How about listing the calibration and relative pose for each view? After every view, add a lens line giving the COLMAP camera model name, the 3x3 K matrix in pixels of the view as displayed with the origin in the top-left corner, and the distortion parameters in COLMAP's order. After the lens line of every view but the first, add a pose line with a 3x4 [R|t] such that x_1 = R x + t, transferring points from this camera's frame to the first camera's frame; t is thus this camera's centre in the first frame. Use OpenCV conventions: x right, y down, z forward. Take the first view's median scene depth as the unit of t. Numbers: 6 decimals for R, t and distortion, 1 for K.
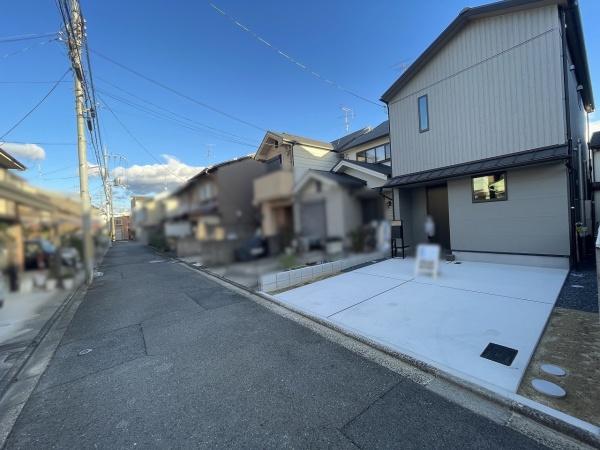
lens RADIAL K [[240.9, 0, 300.0], [0, 240.9, 225.0], [0, 0, 1]] dist [-0.004816, 0.000050]
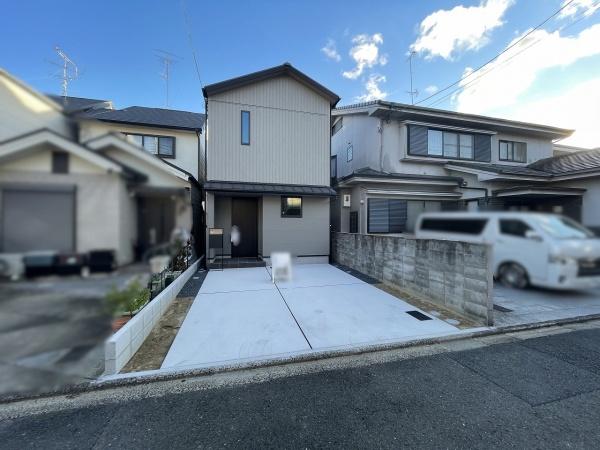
lens RADIAL K [[240.9, 0, 300.0], [0, 240.9, 225.0], [0, 0, 1]] dist [-0.004816, 0.000050]
pose [[0.389244, 0.058306, 0.919287, -0.398239], [-0.017244, 0.998281, -0.056015, 0.017019], [-0.920973, 0.005951, 0.389580, 0.451463]]
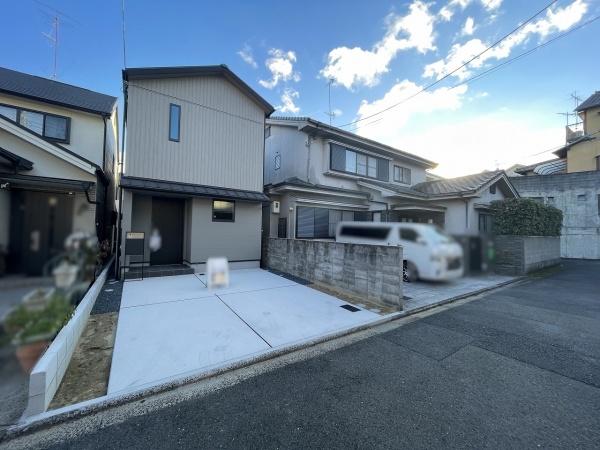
lens RADIAL K [[240.9, 0, 300.0], [0, 240.9, 225.0], [0, 0, 1]] dist [-0.004816, 0.000050]
pose [[0.050002, 0.083648, 0.995240, -0.458261], [-0.014208, 0.996445, -0.083036, 0.020193], [-0.998648, -0.009989, 0.051013, 0.535683]]
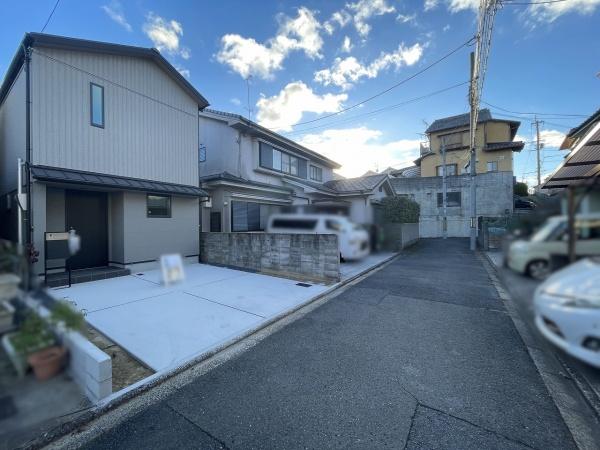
lens RADIAL K [[240.9, 0, 300.0], [0, 240.9, 225.0], [0, 0, 1]] dist [-0.004816, 0.000050]
pose [[-0.327785, 0.056150, 0.943082, -0.580056], [0.038370, 0.998200, -0.046095, 0.023163], [-0.943973, 0.021077, -0.329350, 0.738507]]
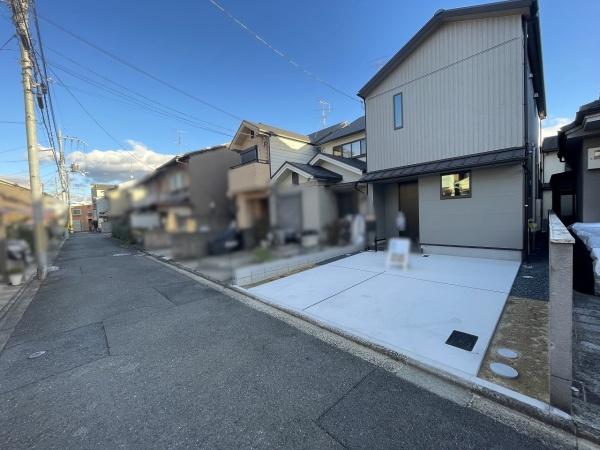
lens RADIAL K [[240.9, 0, 300.0], [0, 240.9, 225.0], [0, 0, 1]] dist [-0.004816, 0.000050]
pose [[0.994759, 0.011583, 0.101588, -0.002447], [-0.014501, 0.999502, 0.028028, 0.000422], [-0.101213, -0.029354, 0.994432, 0.007957]]
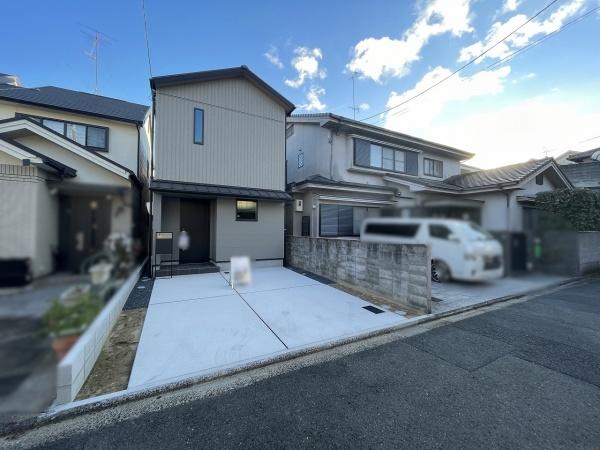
lens RADIAL K [[240.9, 0, 300.0], [0, 240.9, 225.0], [0, 0, 1]] dist [-0.004816, 0.000050]
pose [[0.163507, 0.074149, 0.983752, -0.438301], [-0.007143, 0.997234, -0.073978, 0.018013], [-0.986516, 0.005069, 0.163585, 0.510783]]
